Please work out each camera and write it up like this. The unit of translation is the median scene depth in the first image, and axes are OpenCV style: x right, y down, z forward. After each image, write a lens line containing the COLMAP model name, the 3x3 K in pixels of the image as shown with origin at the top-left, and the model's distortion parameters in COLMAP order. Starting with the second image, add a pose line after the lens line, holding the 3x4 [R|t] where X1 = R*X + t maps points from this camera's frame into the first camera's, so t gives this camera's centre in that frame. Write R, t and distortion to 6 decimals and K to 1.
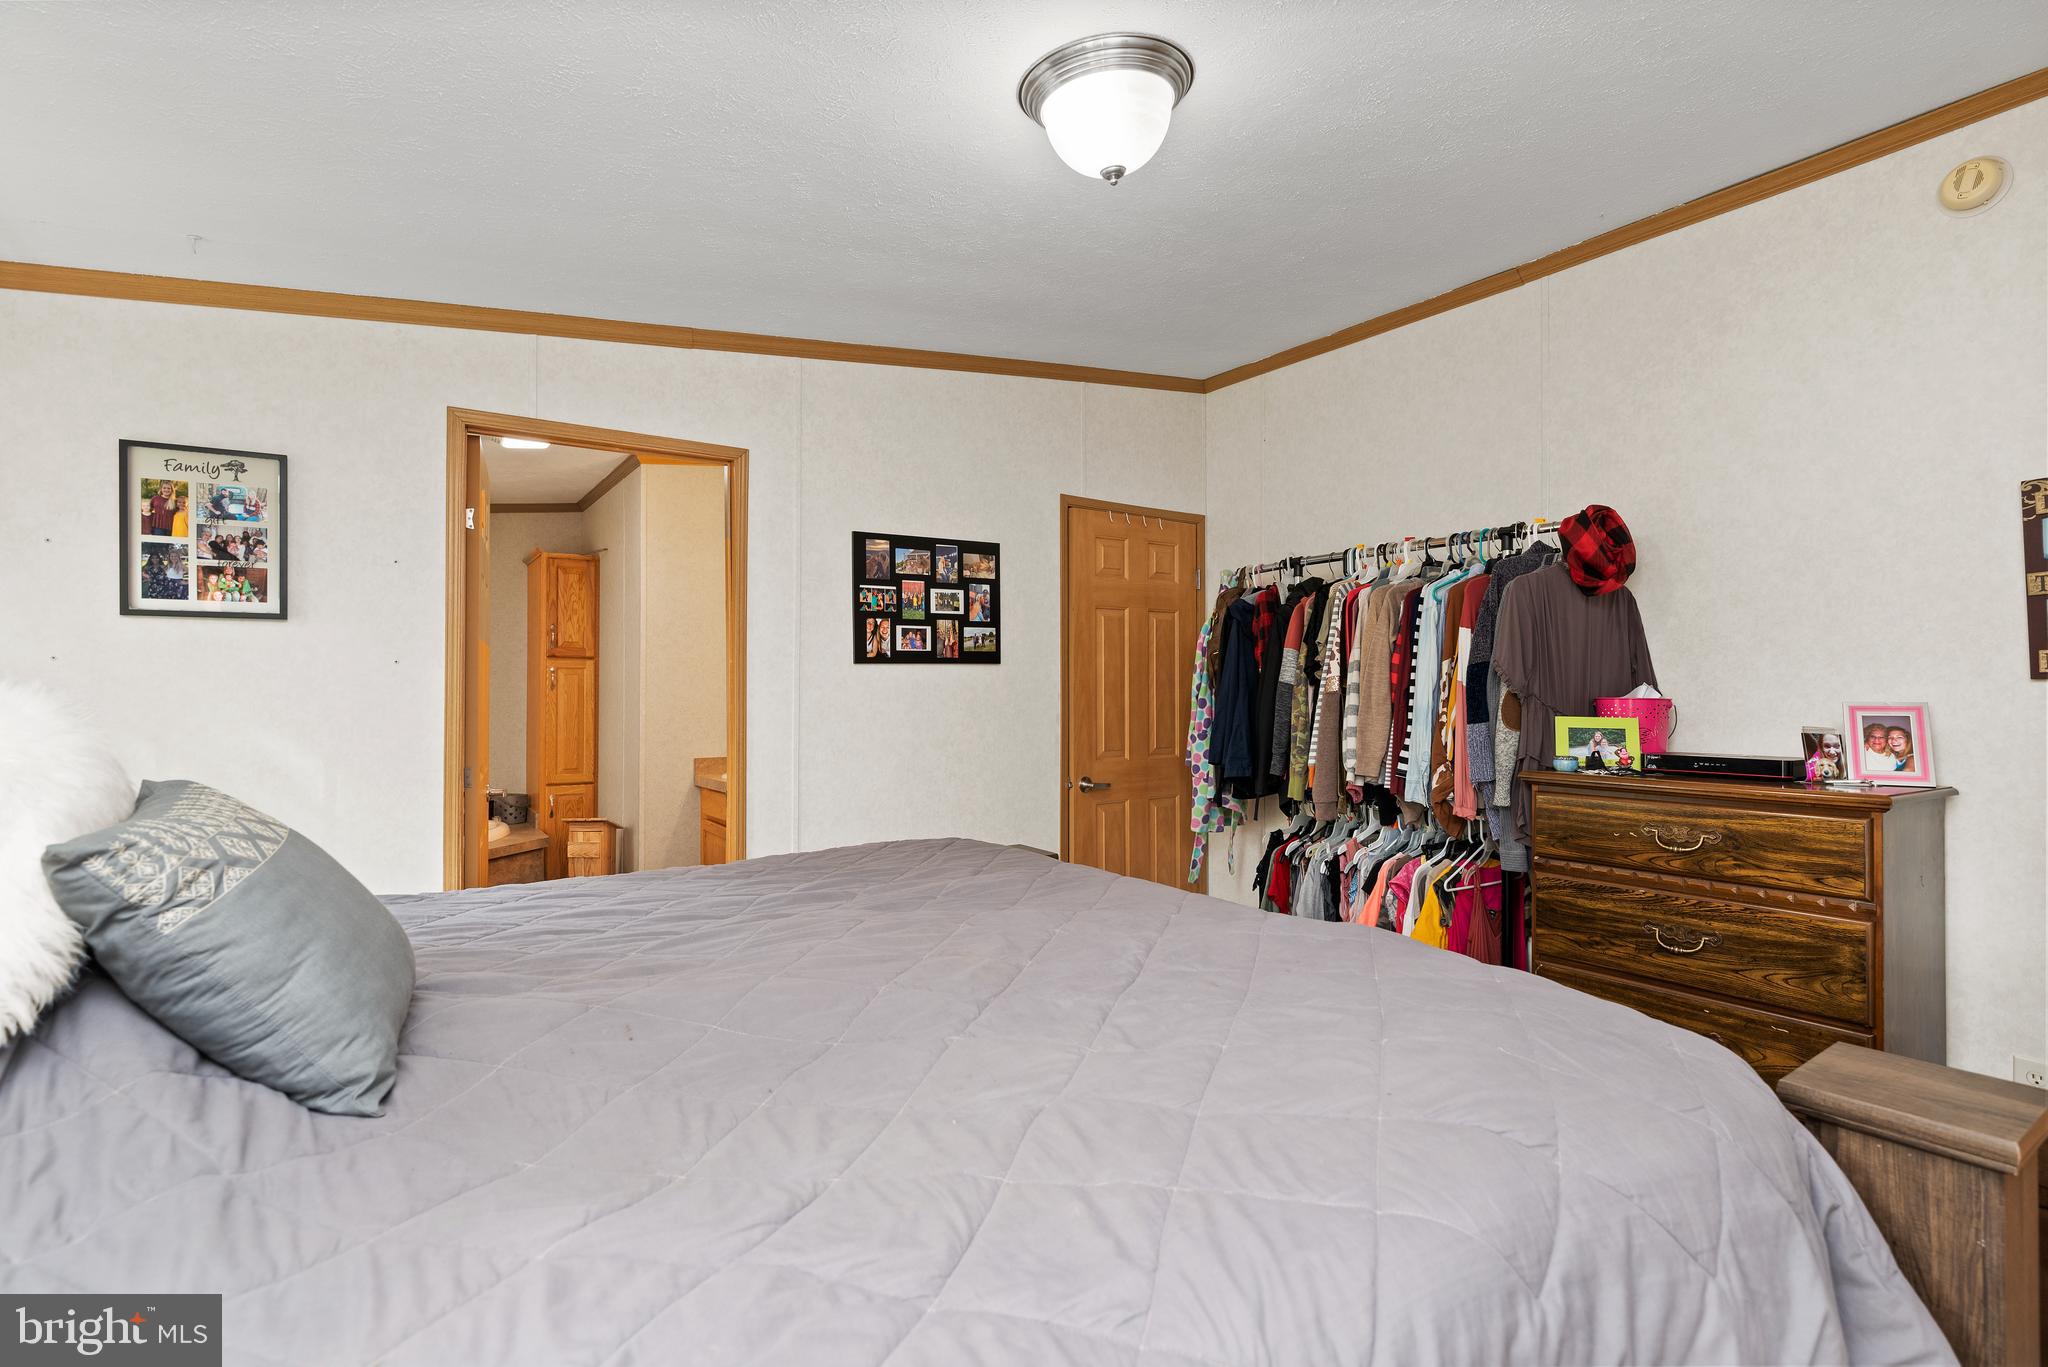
lens RADIAL K [[1007.0, 0, 1035.9], [0, 1007.0, 691.0], [0, 0, 1]] dist [0.001063, 0.000540]
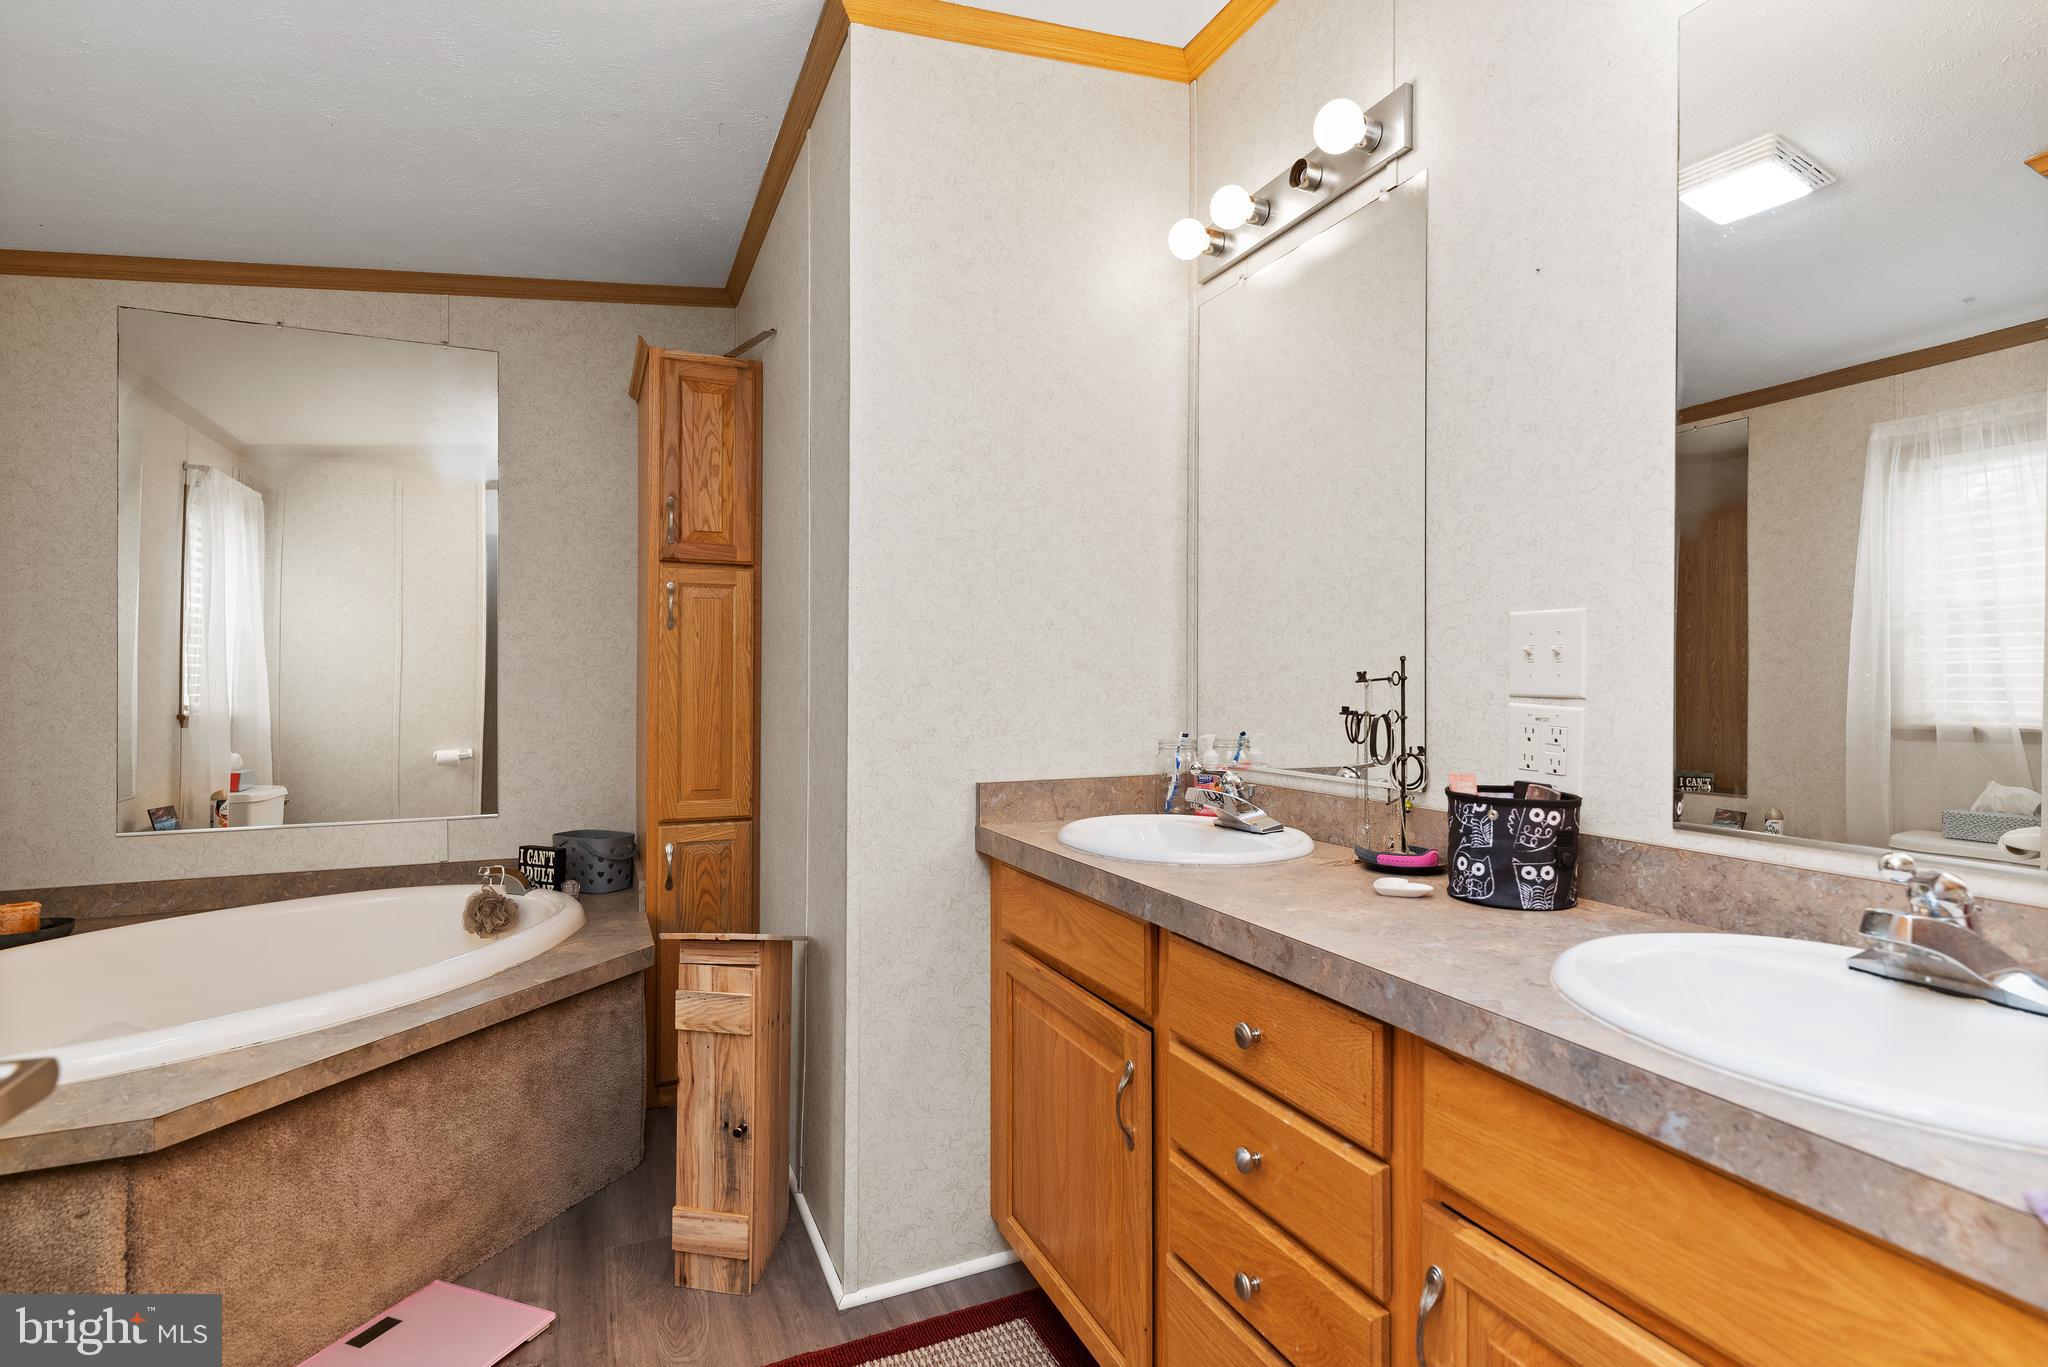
lens RADIAL K [[1007.0, 0, 1023.5], [0, 1007.0, 678.5], [0, 0, 1]] dist [0.001063, 0.000540]
pose [[0.984585, 0.001351, -0.174904, -0.189063], [-0.000691, 0.999992, 0.003833, 0.017948], [0.174908, -0.003654, 0.984578, 0.459105]]
